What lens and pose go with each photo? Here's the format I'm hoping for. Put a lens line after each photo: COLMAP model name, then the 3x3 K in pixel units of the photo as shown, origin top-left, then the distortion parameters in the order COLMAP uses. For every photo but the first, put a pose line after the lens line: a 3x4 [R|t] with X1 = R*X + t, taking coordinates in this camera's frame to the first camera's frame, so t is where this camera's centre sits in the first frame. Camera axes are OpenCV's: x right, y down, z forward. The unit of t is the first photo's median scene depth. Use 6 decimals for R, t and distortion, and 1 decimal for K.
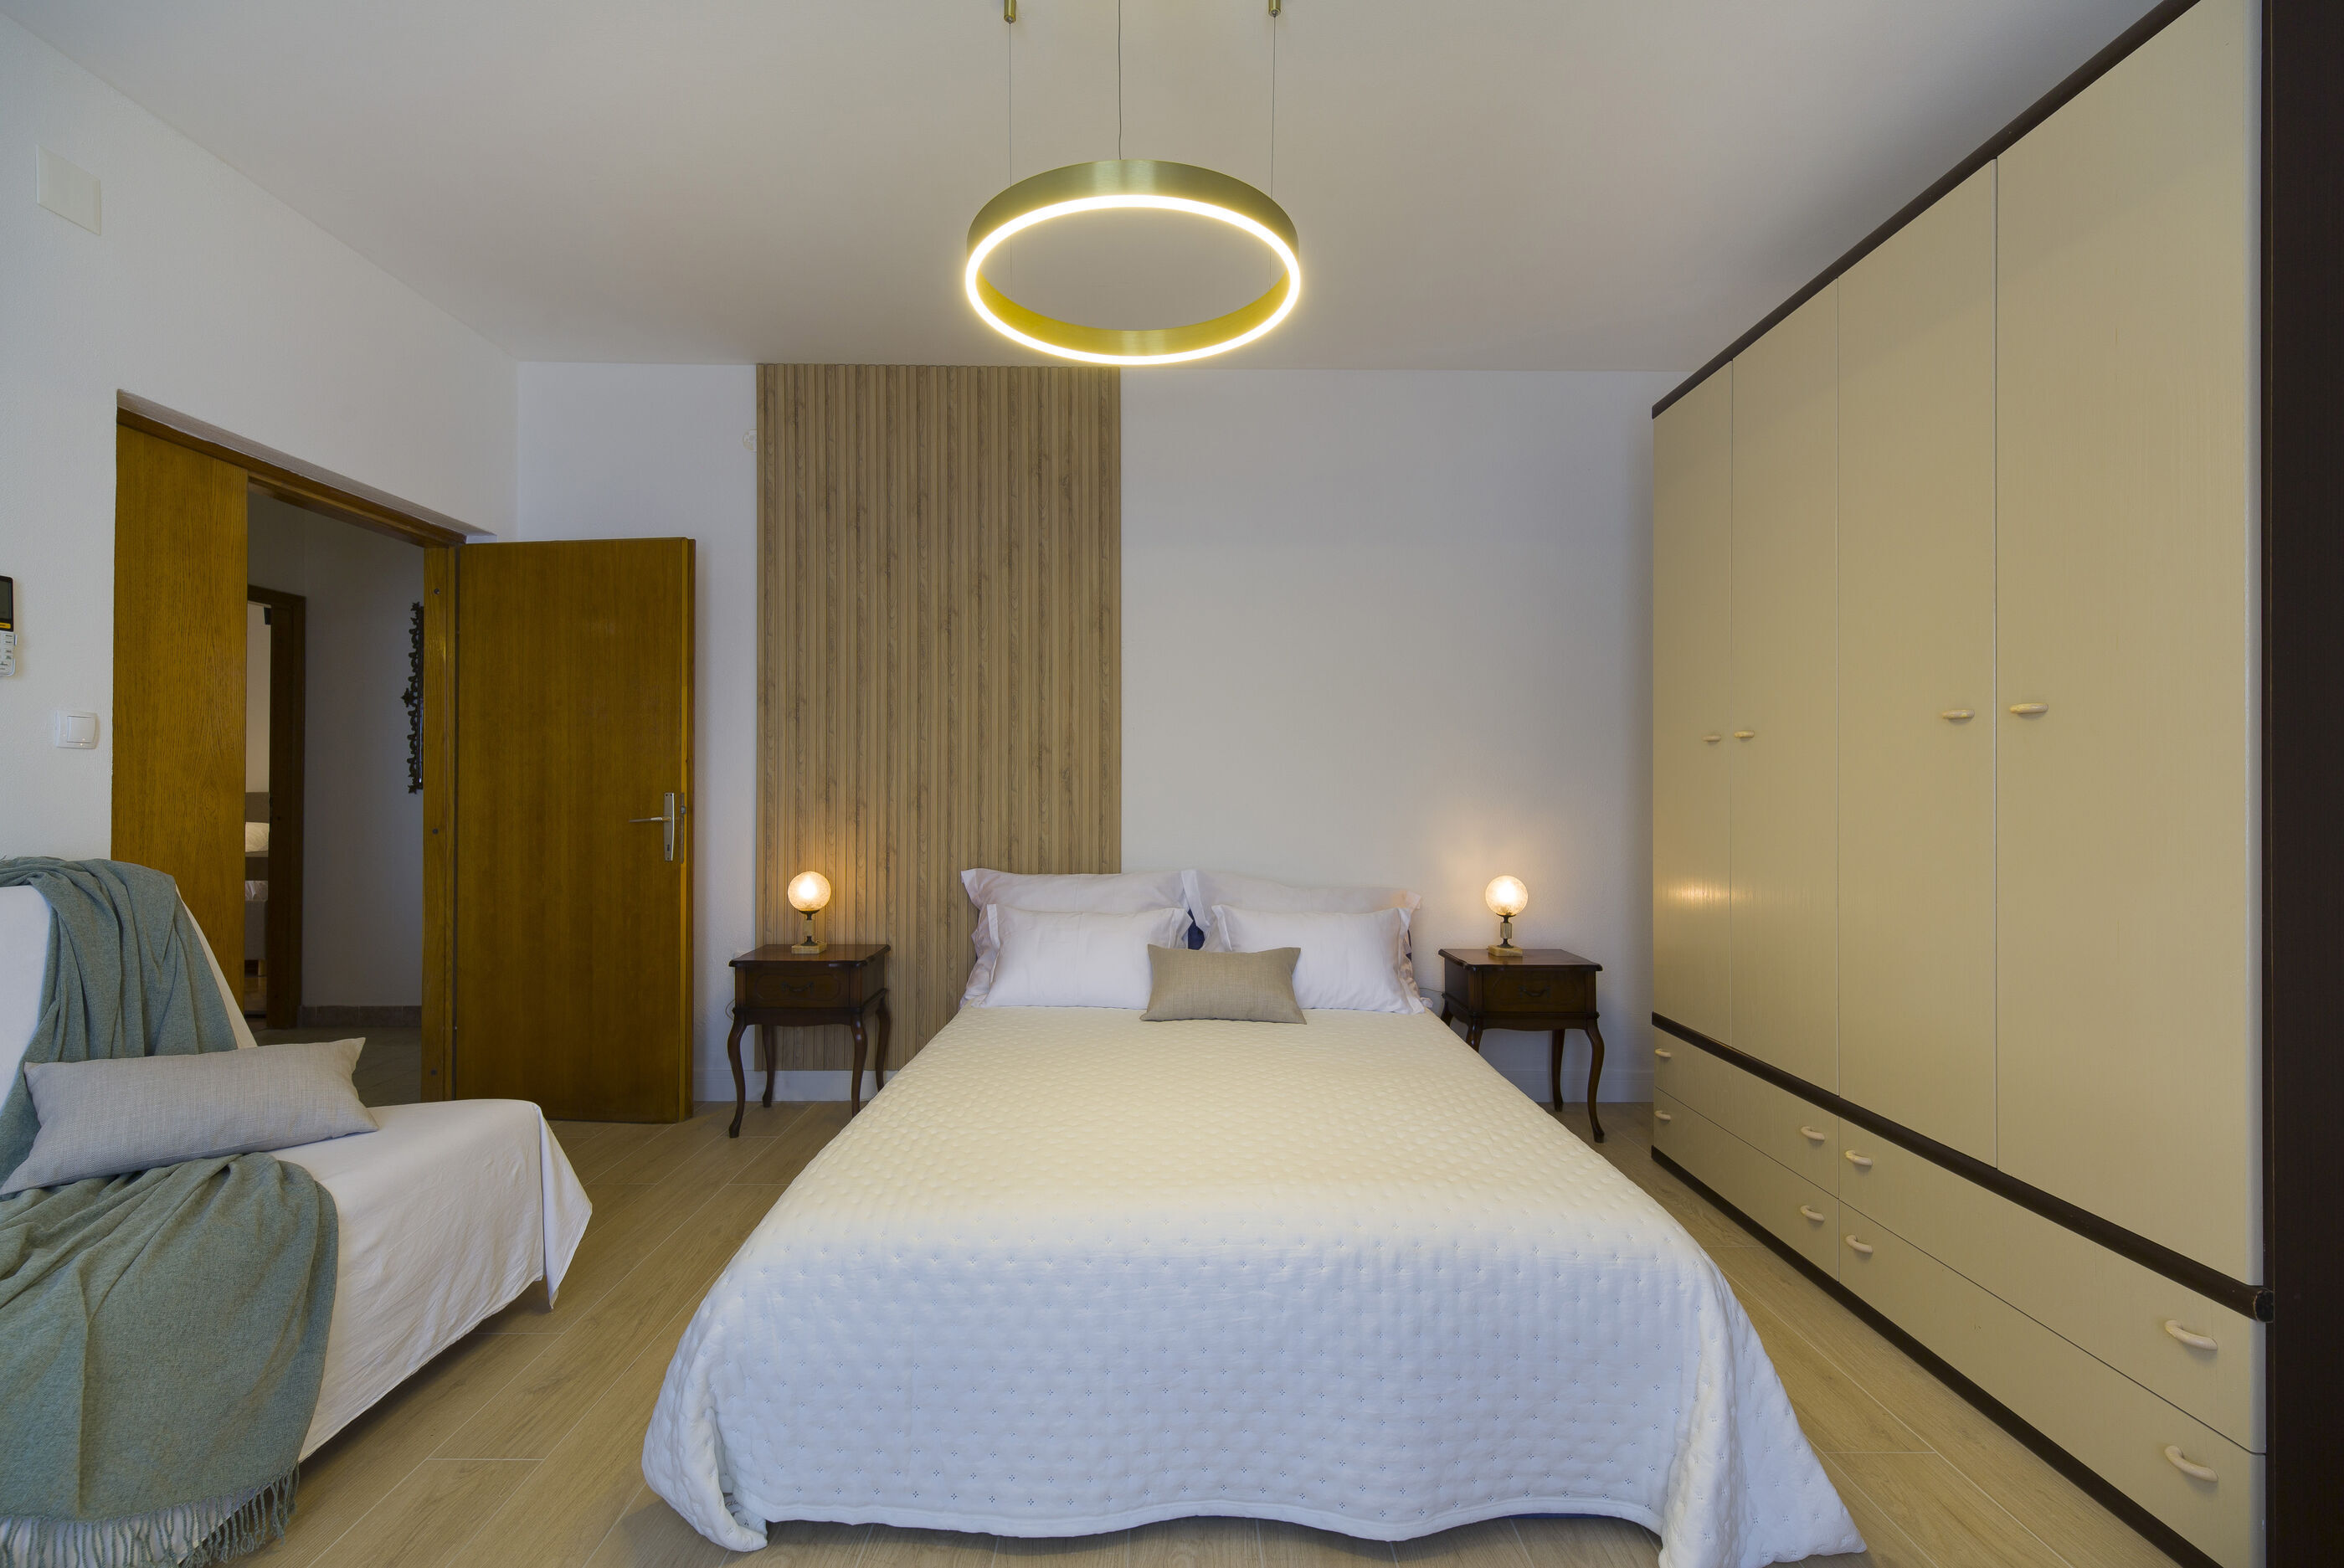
lens RADIAL K [[987.1, 0, 1172.0], [0, 987.1, 784.0], [0, 0, 1]] dist [0.009083, -0.003110]
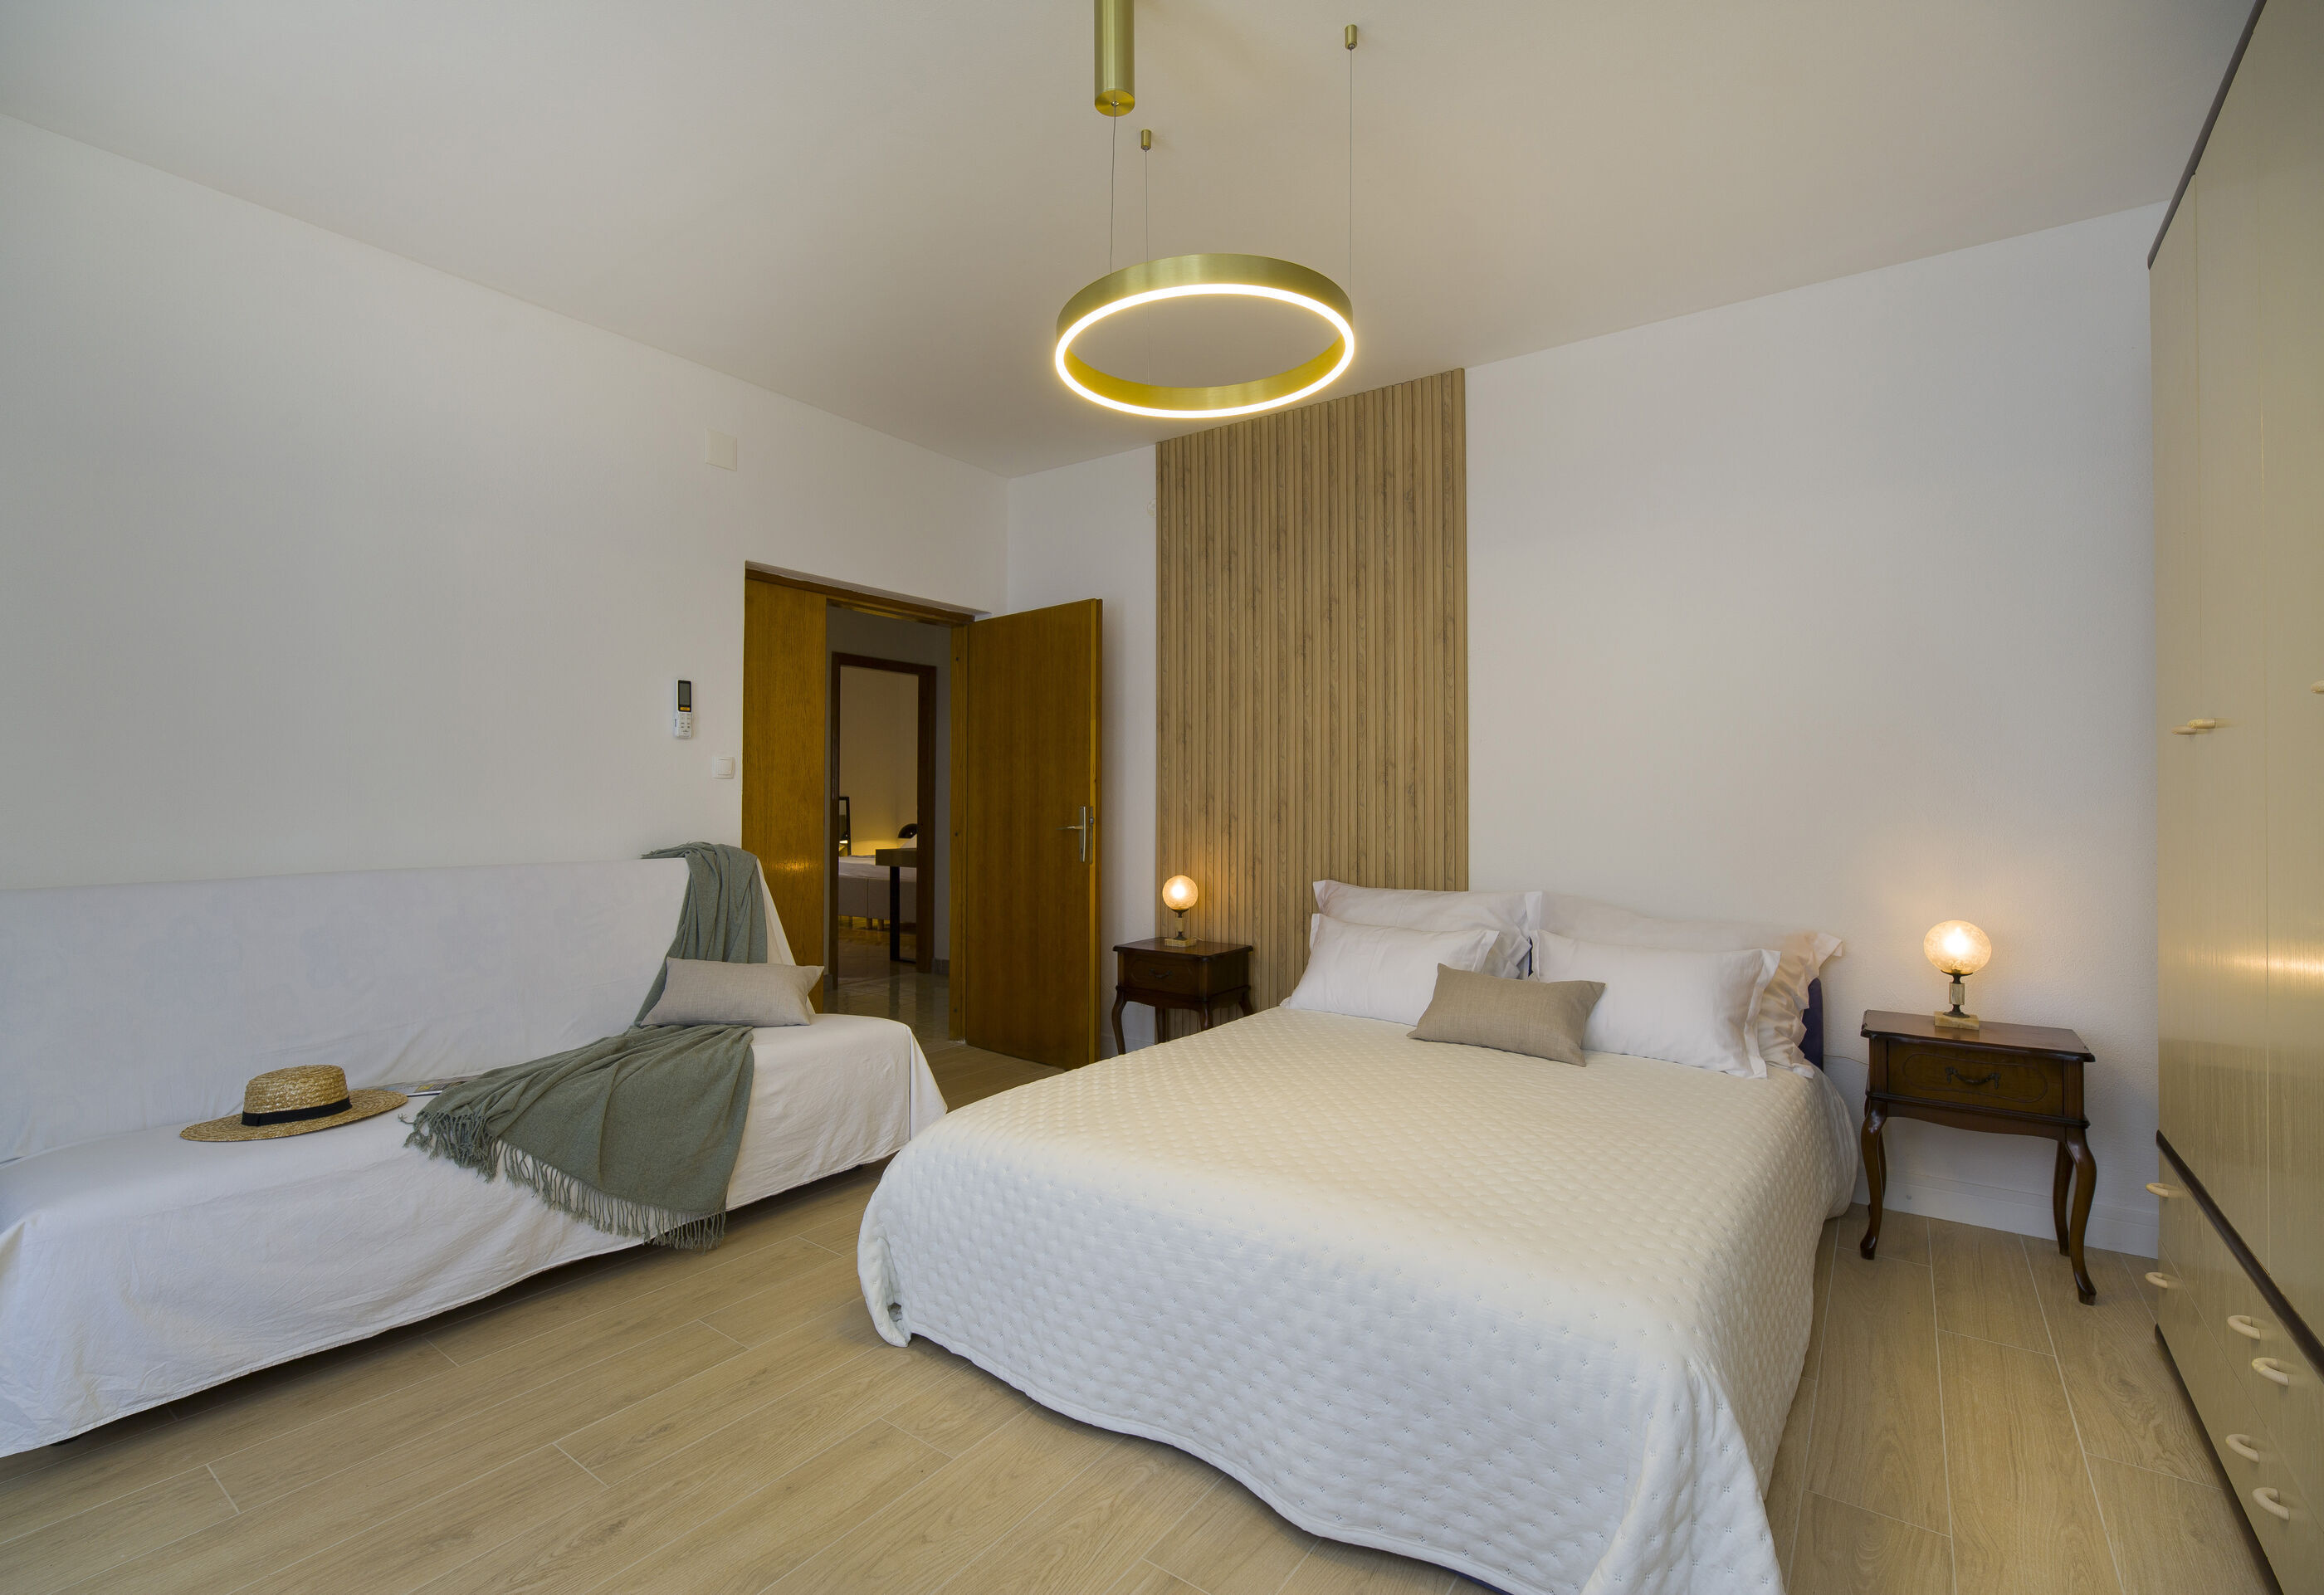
lens RADIAL K [[1022.5, 0, 1162.0], [0, 1022.5, 797.5], [0, 0, 1]] dist [-0.001868, -0.000016]
pose [[0.810212, -0.002646, -0.586131, 0.299641], [0.000664, 0.999993, -0.003596, 0.002079], [0.586136, 0.002525, 0.810209, 0.020624]]
